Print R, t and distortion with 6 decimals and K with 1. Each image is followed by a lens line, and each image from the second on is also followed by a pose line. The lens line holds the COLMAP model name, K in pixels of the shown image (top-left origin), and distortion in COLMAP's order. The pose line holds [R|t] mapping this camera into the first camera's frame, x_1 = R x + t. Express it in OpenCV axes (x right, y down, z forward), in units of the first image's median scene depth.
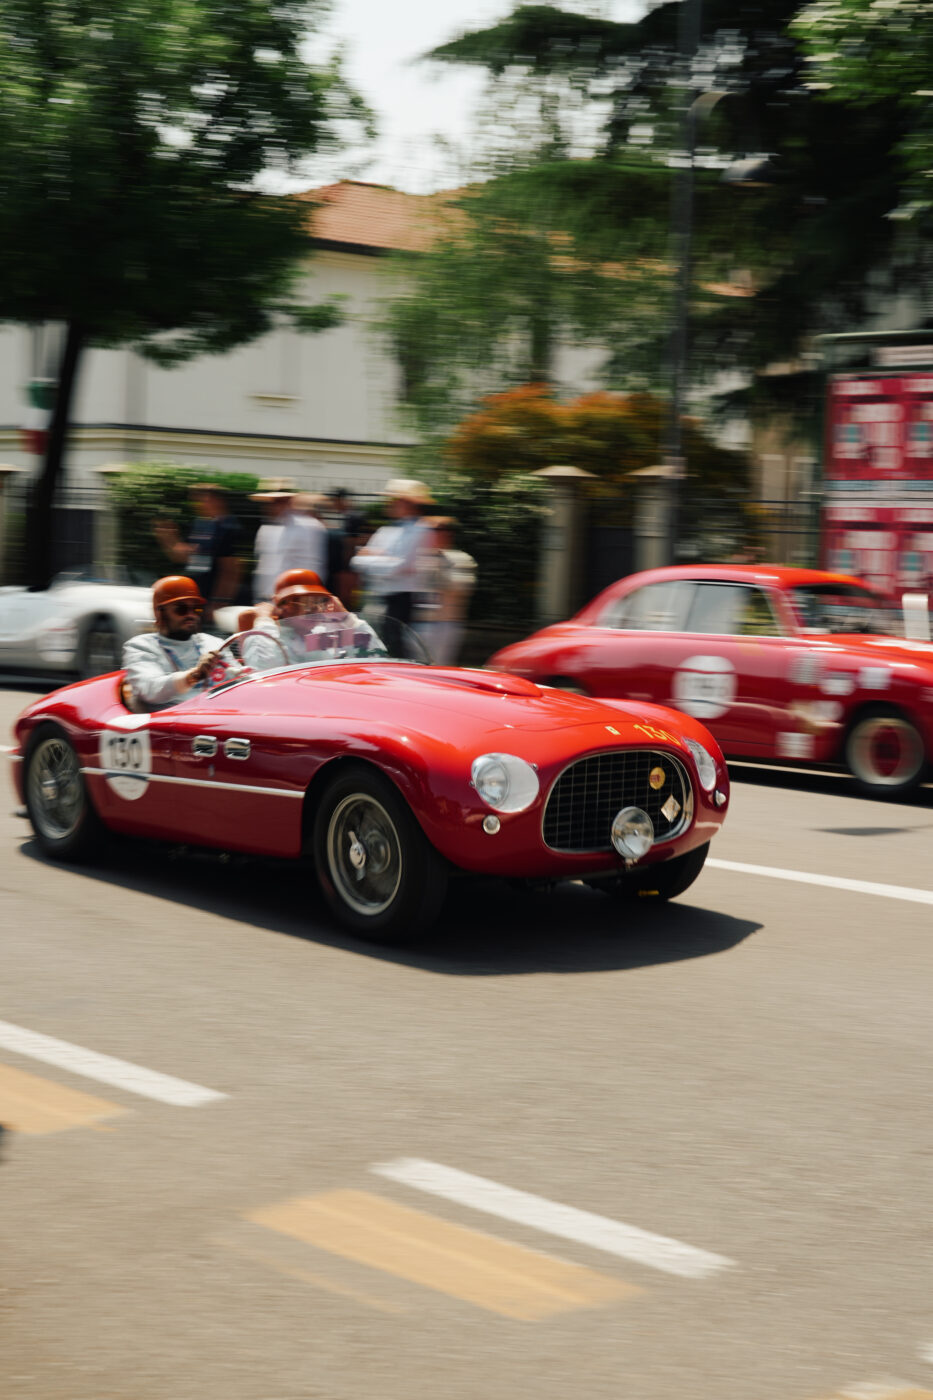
lens RADIAL K [[2263.4, 0, 480.4], [0, 2263.4, 700.1], [0, 0, 1]] dist [0.032963, 0.000000]
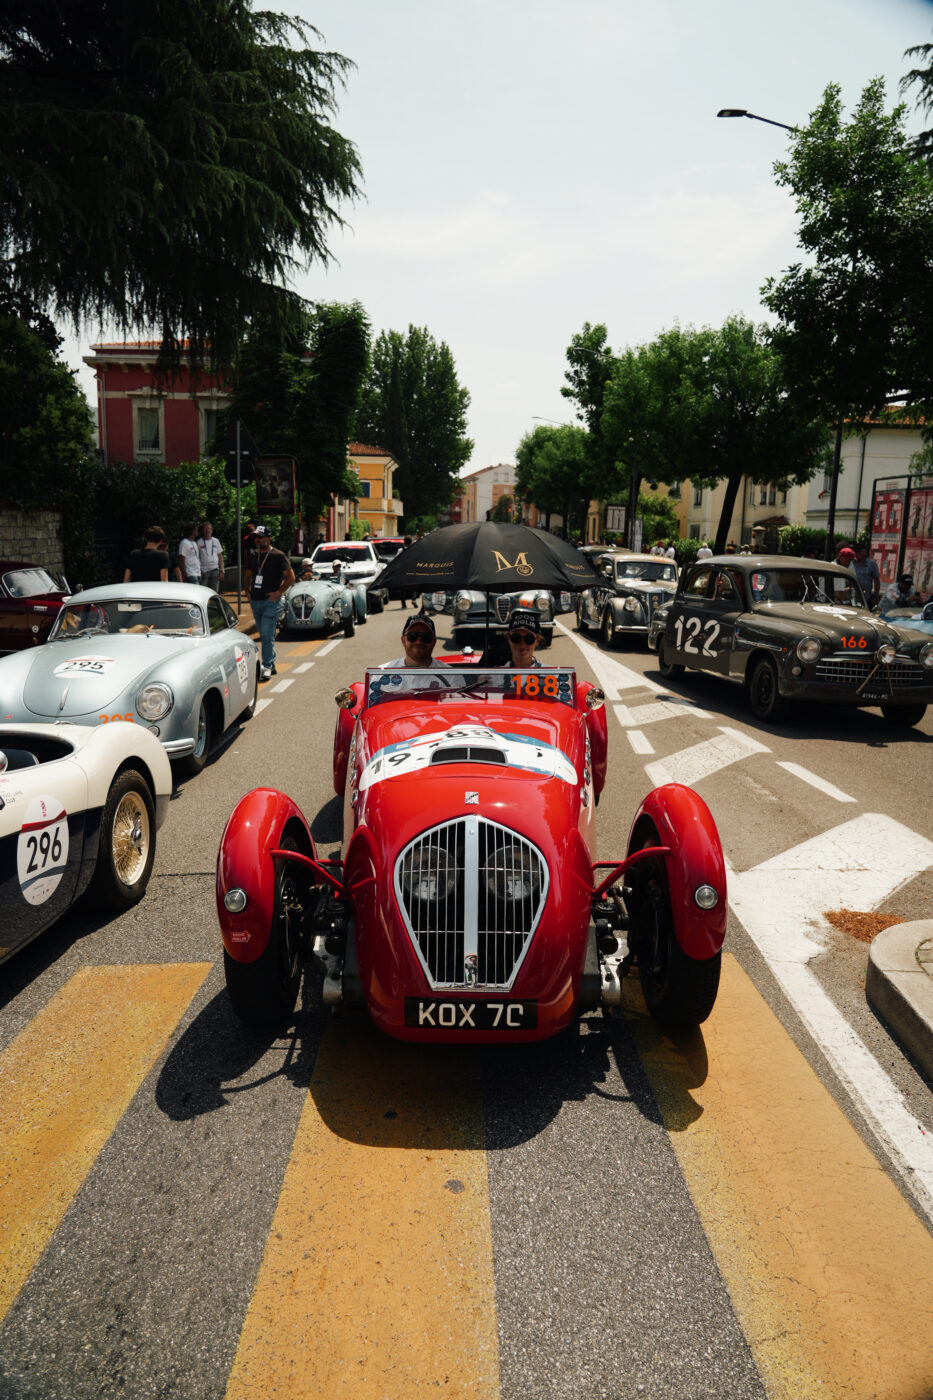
lens RADIAL K [[952.0, 0, 466.5], [0, 952.0, 699.8], [0, 0, 1]] dist [-0.029132, 0.021381]
pose [[0.746495, 0.108283, -0.656521, 0.427834], [-0.055591, 0.993369, 0.100631, 0.008888], [0.663065, -0.038624, 0.747565, -0.117409]]
